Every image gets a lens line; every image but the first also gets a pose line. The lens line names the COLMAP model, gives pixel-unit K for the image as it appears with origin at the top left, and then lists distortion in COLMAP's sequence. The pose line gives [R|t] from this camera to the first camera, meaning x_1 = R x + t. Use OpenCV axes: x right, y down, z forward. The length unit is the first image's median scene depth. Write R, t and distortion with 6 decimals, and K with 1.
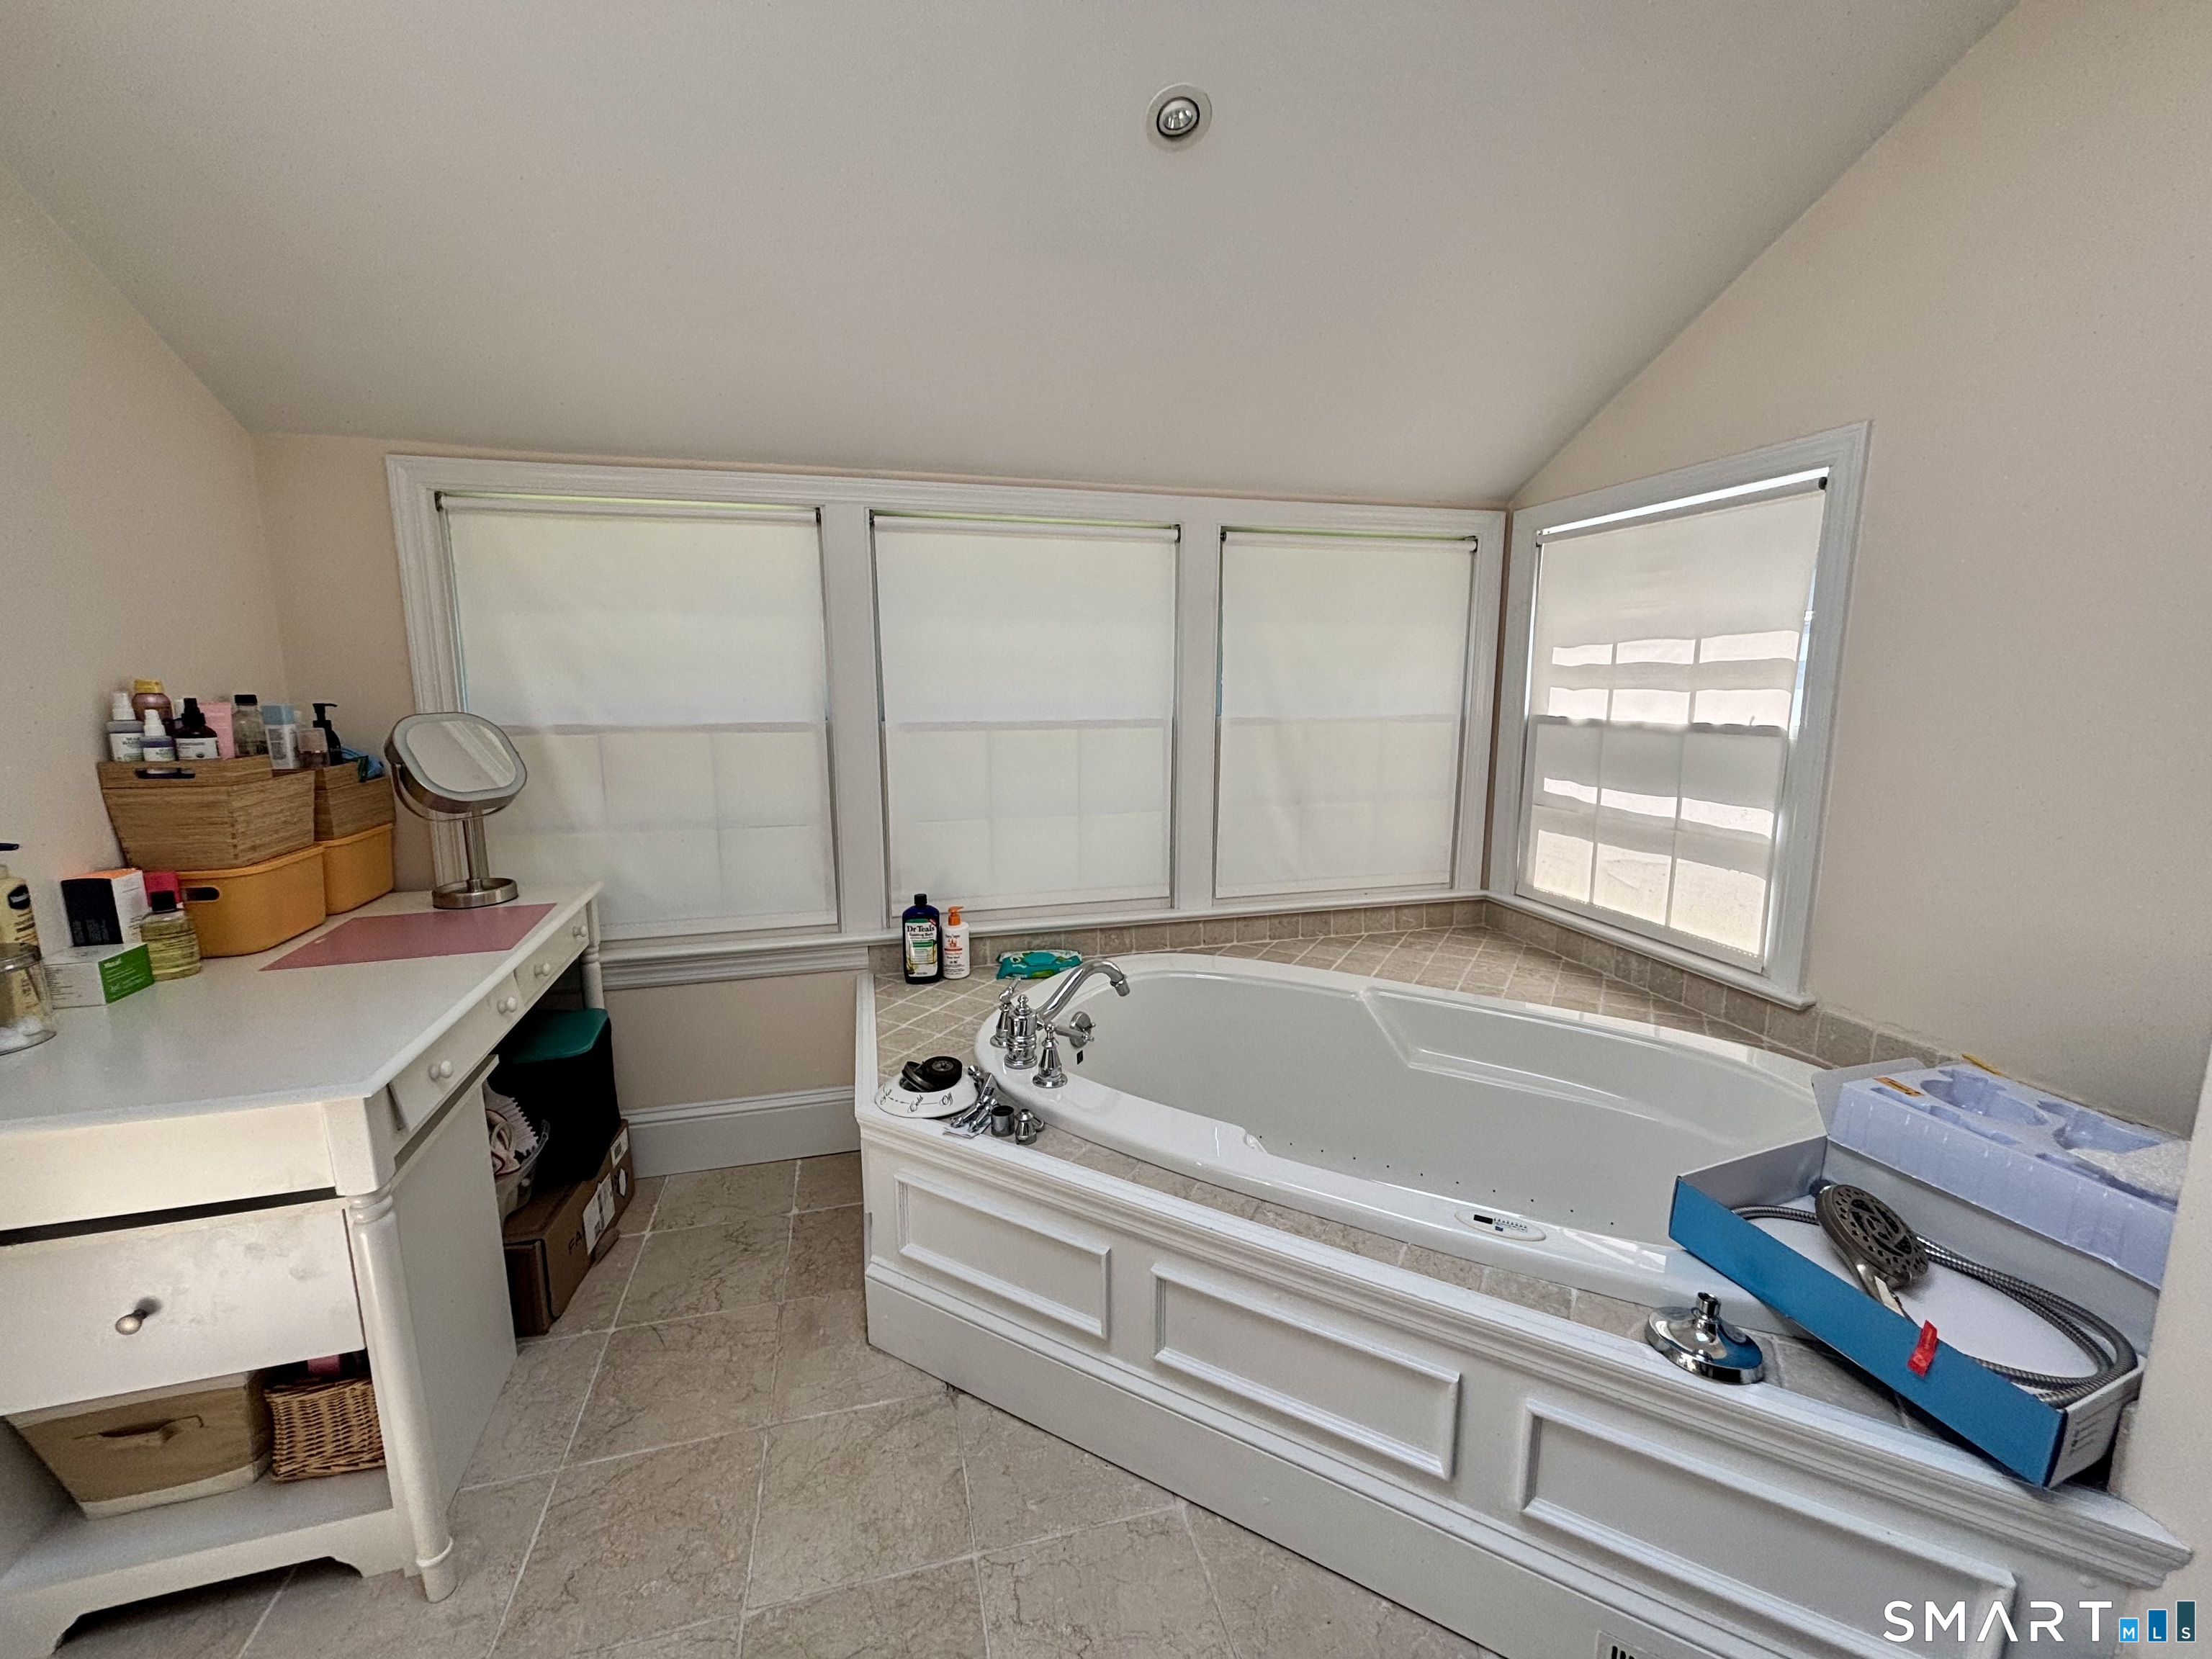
lens RADIAL K [[897.2, 0, 1104.0], [0, 897.2, 825.8], [0, 0, 1]] dist [-0.001047, 0.001275]
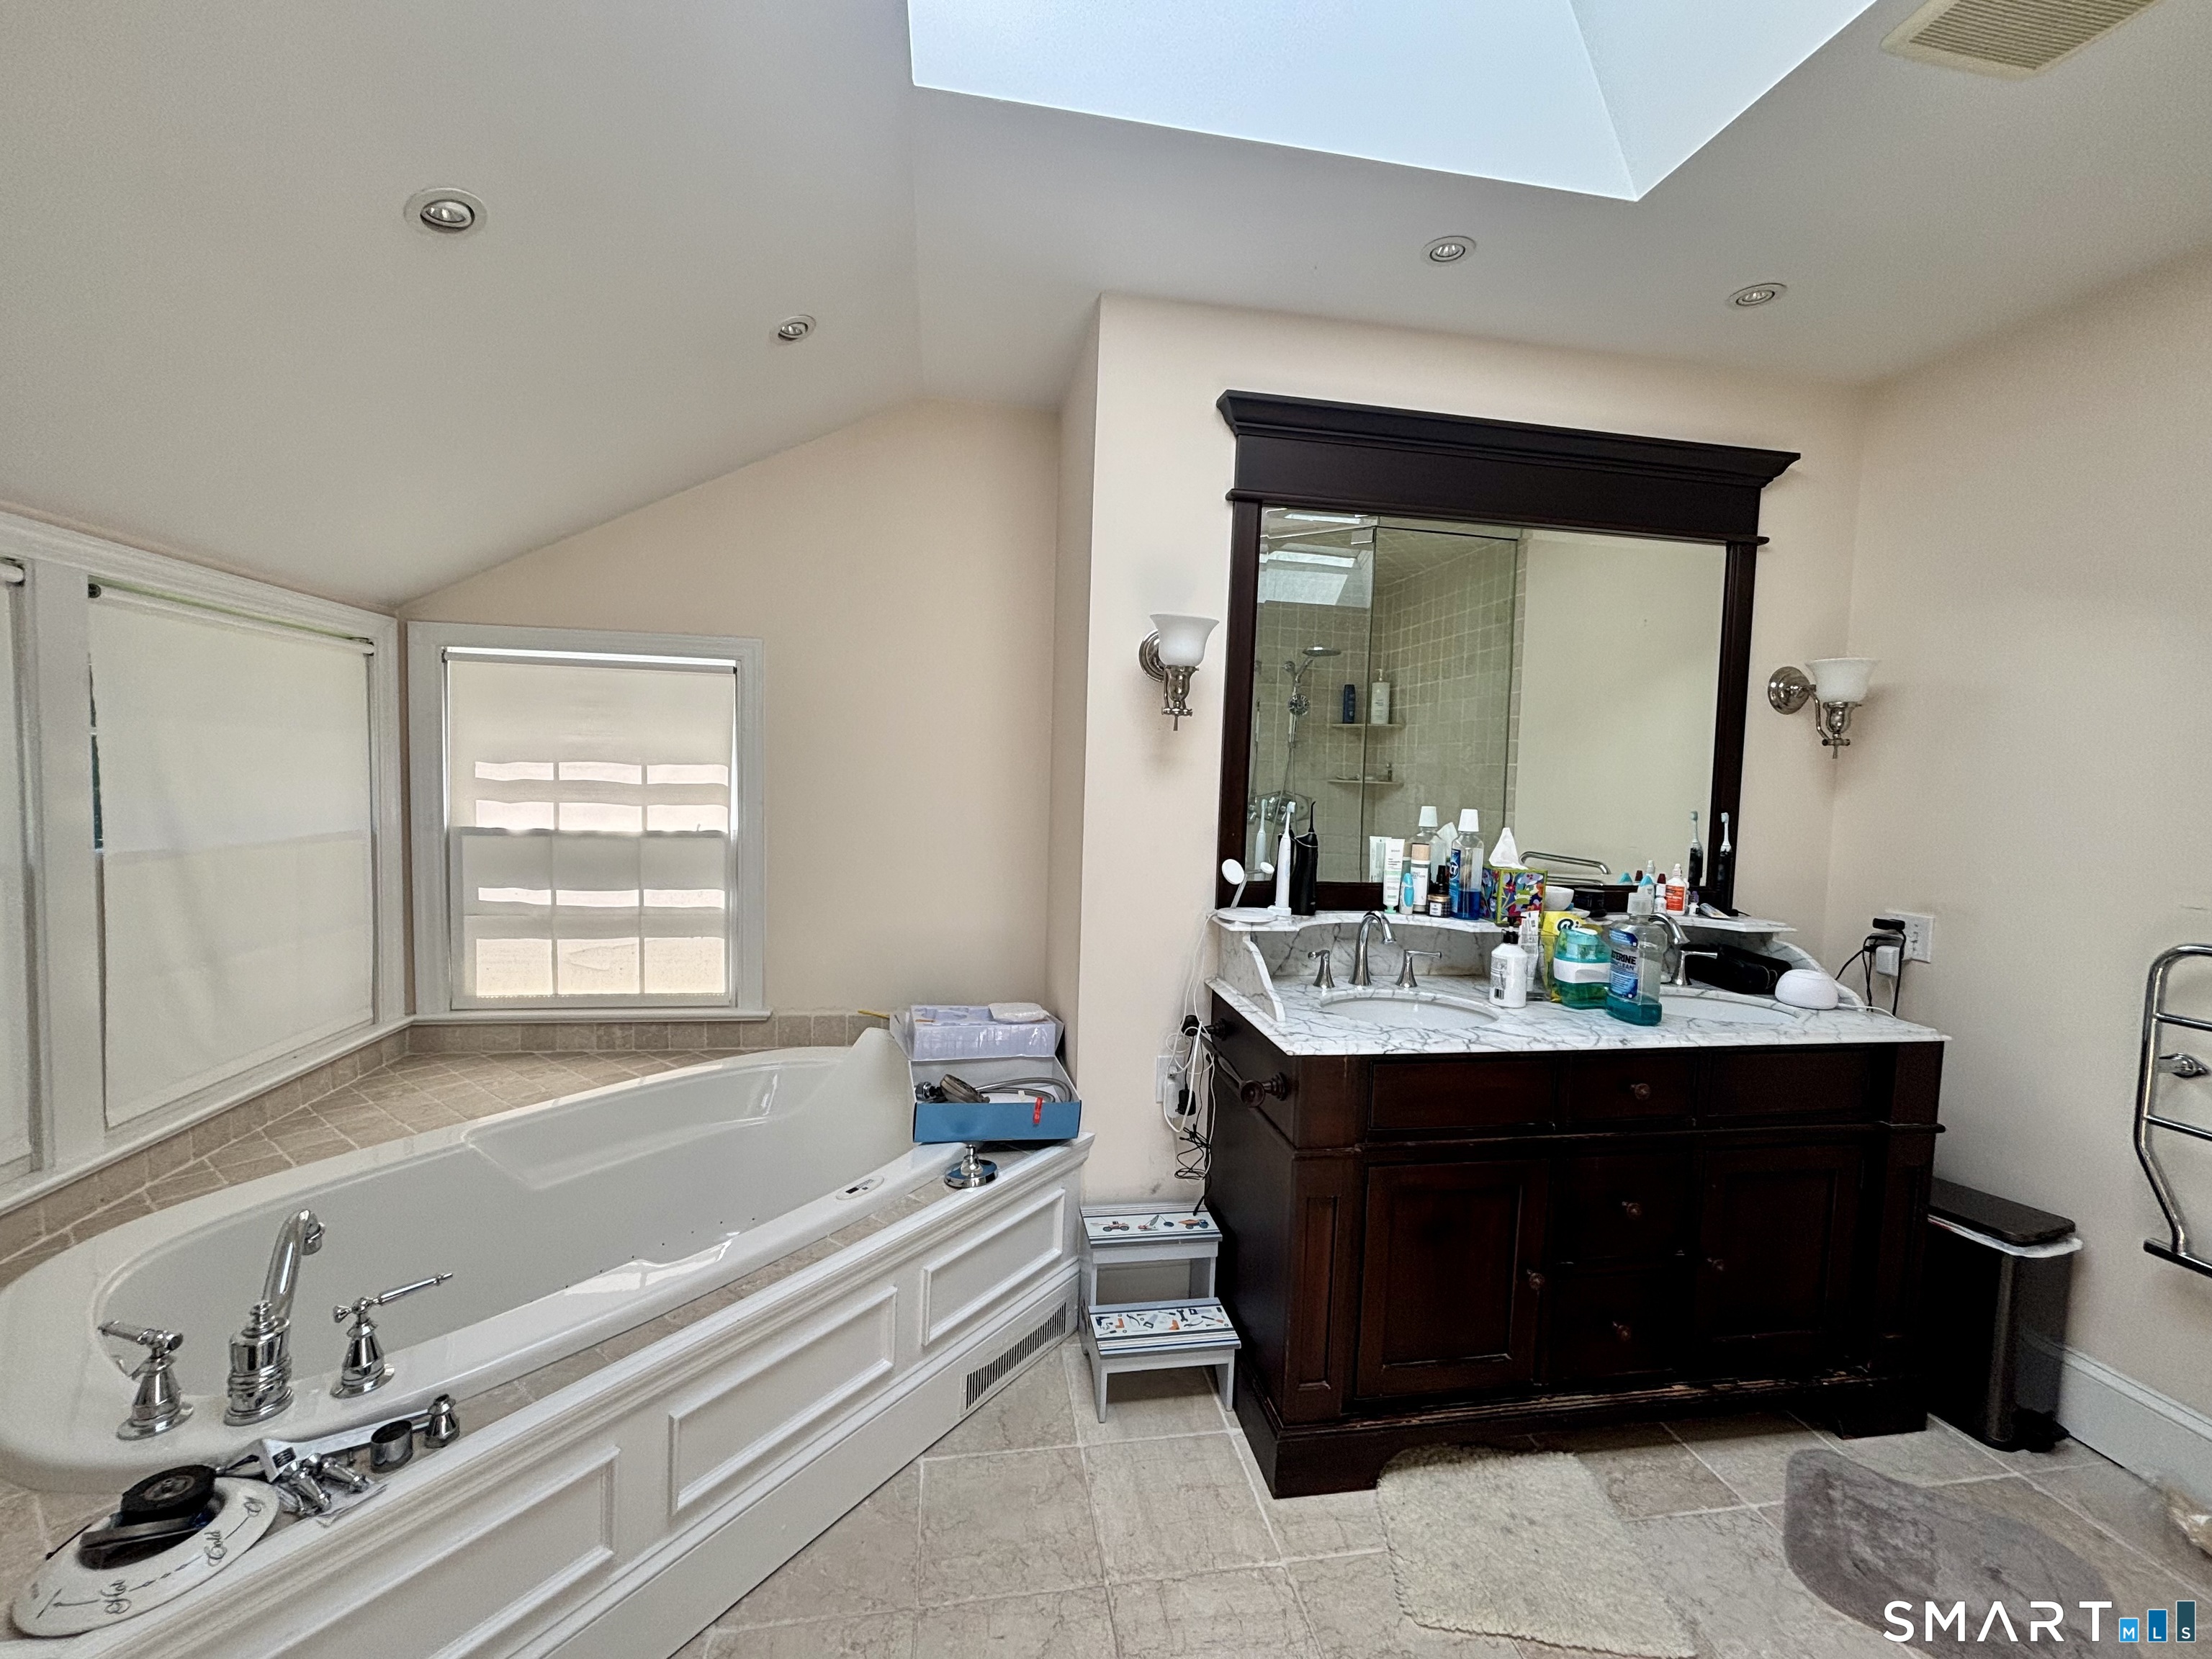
lens RADIAL K [[897.2, 0, 1109.3], [0, 897.2, 827.3], [0, 0, 1]] dist [-0.001047, 0.001275]
pose [[0.085587, -0.052201, 0.994962, -0.507565], [0.131785, 0.990445, 0.040628, -0.075822], [-0.987577, 0.127644, 0.091649, 0.210964]]
